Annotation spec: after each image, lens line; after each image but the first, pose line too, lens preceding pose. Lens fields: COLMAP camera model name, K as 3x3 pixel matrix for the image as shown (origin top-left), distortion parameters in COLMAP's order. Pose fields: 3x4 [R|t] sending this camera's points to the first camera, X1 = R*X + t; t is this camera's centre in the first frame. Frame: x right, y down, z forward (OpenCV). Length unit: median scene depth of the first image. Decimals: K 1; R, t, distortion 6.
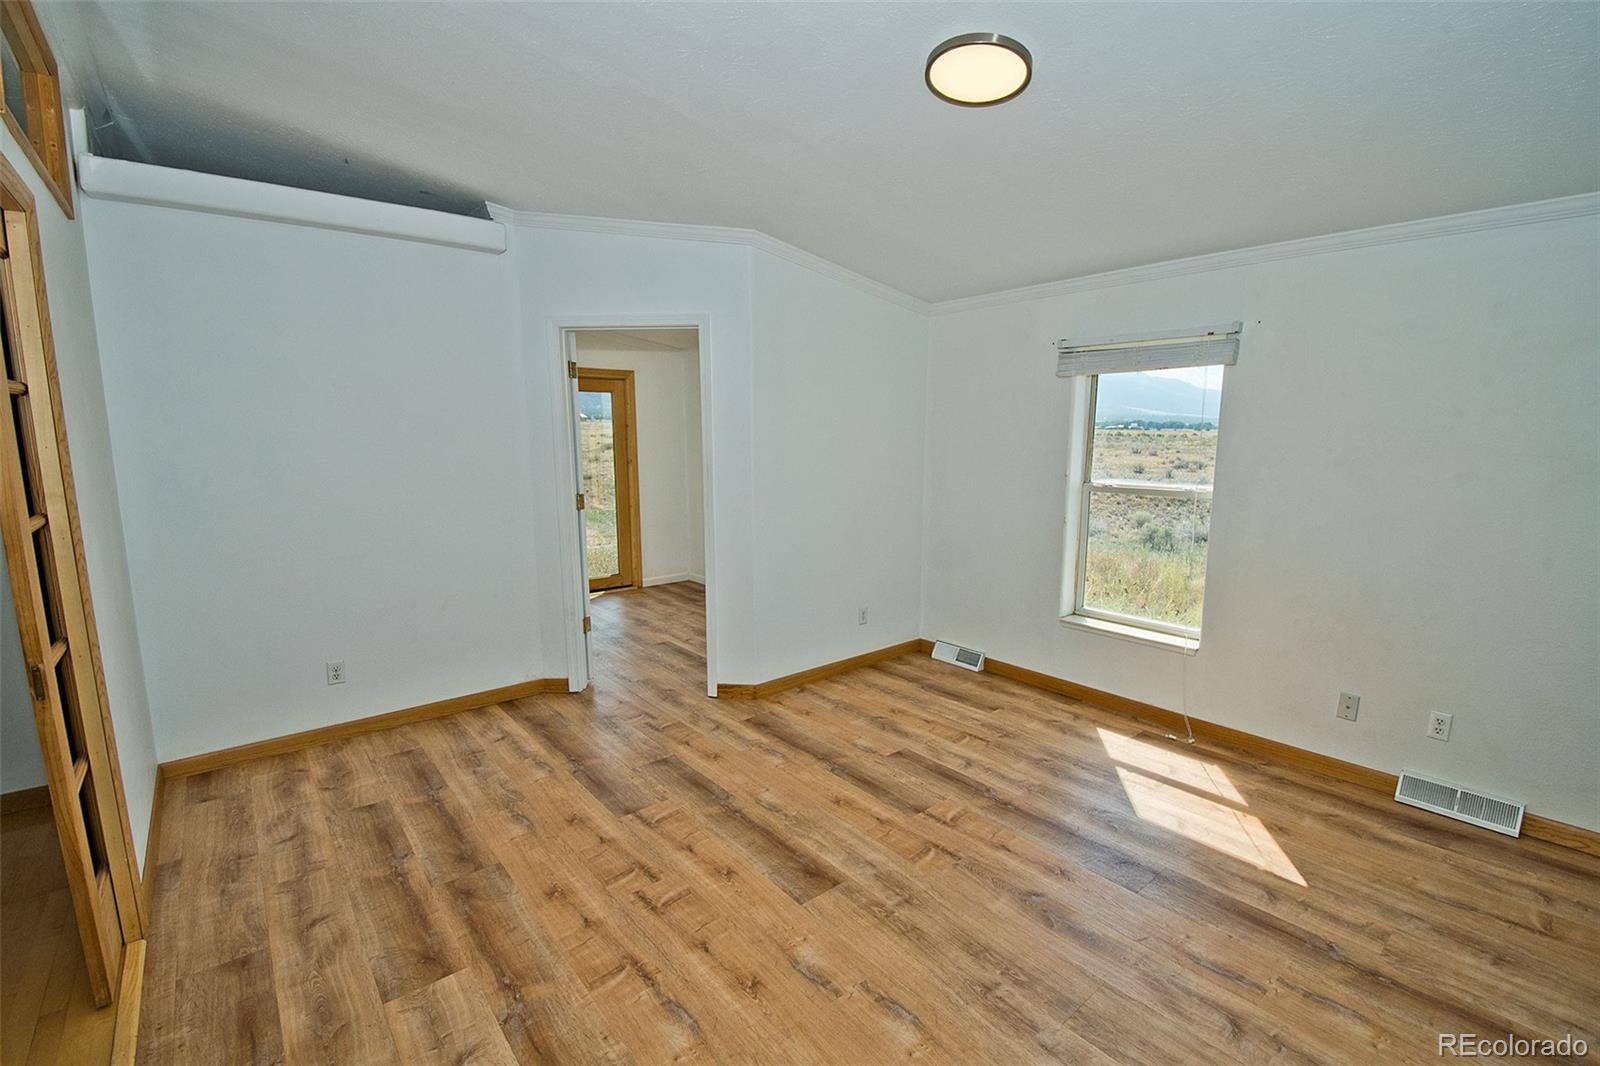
lens RADIAL K [[703.1, 0, 808.6], [0, 703.1, 544.2], [0, 0, 1]] dist [0.019876, -0.026553]
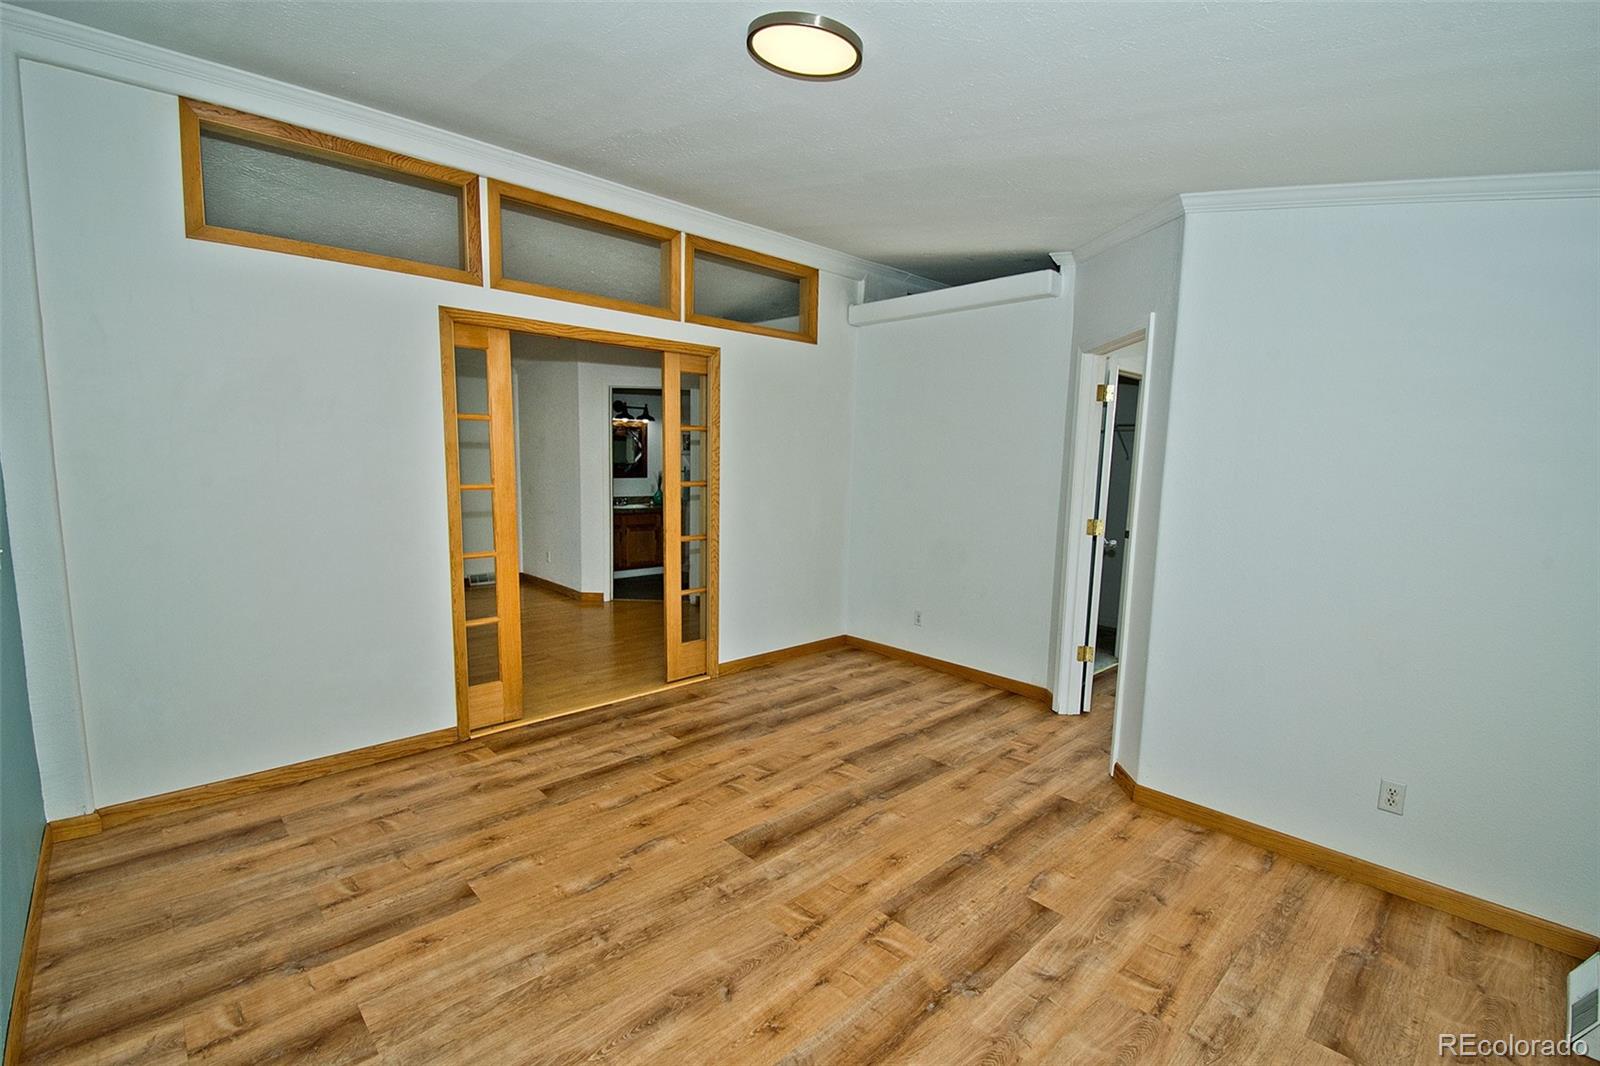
lens RADIAL K [[703.1, 0, 808.6], [0, 703.1, 544.2], [0, 0, 1]] dist [0.019876, -0.026553]
pose [[0.068765, 0.130556, -0.989053, 0.860398], [-0.181034, 0.976574, 0.116322, -0.110396], [0.981070, 0.171053, 0.090789, 0.730159]]
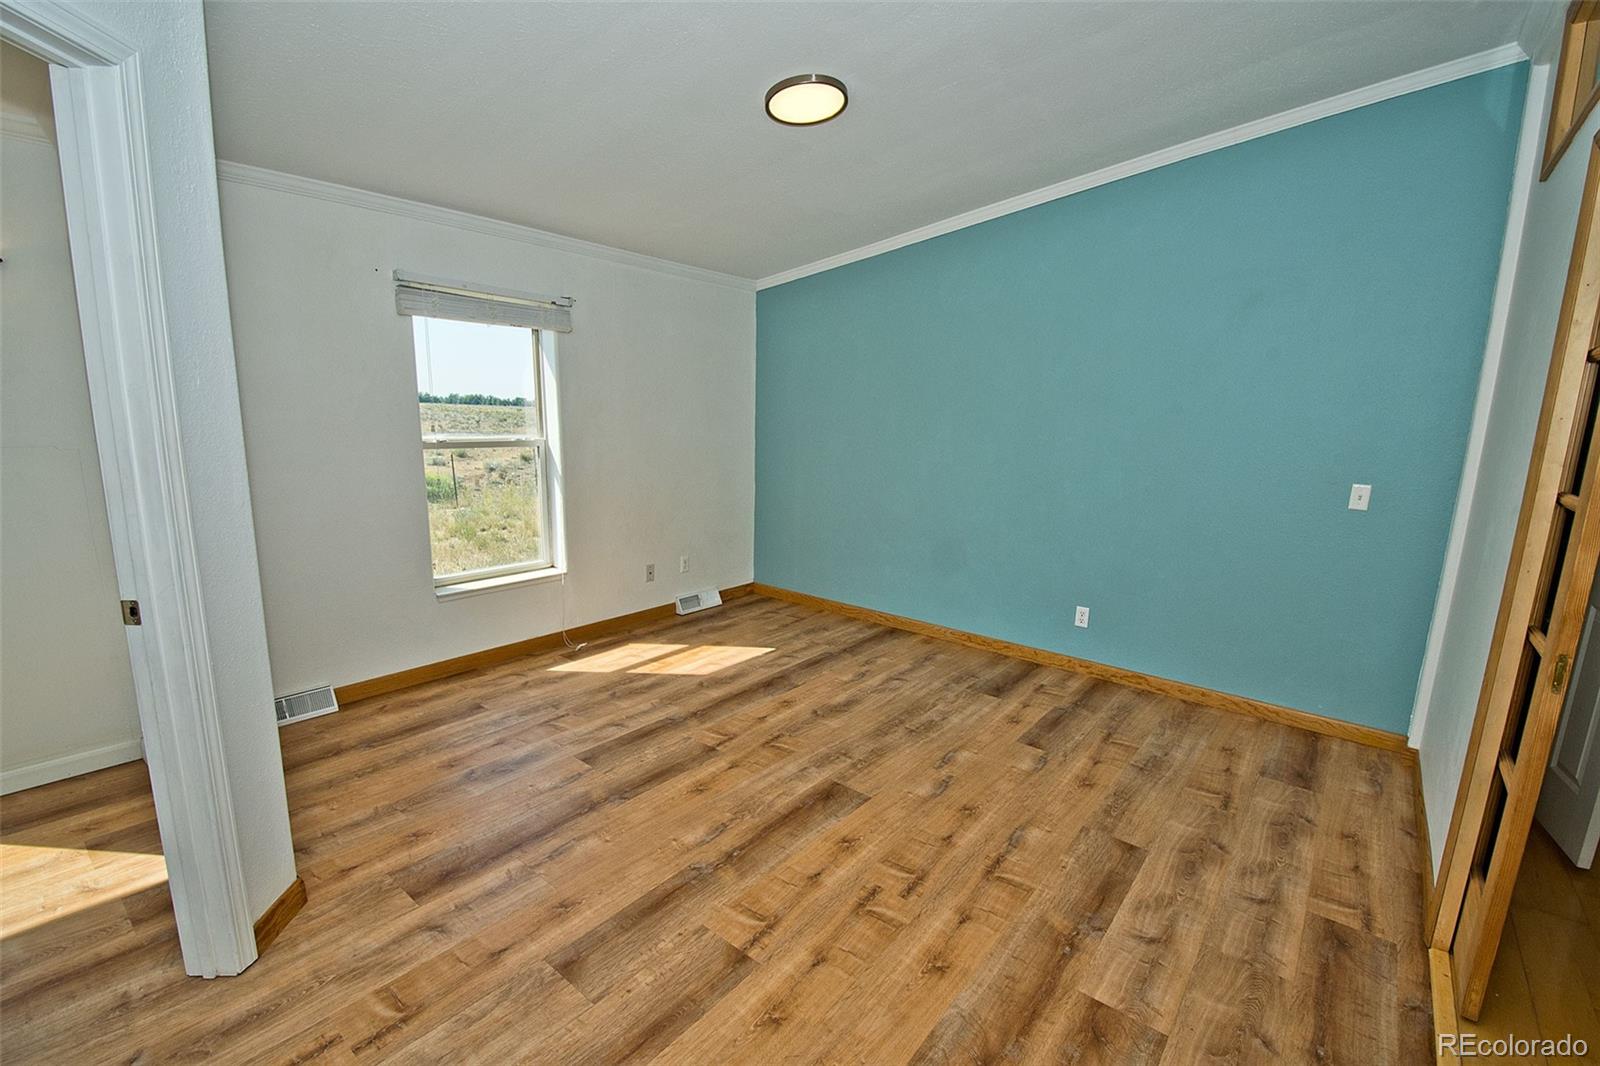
lens RADIAL K [[703.1, 0, 808.6], [0, 703.1, 544.2], [0, 0, 1]] dist [0.019876, -0.026553]
pose [[-0.199006, -0.191873, 0.961031, -0.796260], [0.125949, 0.967506, 0.219247, -0.127298], [-0.971871, 0.164672, -0.168373, 0.948335]]
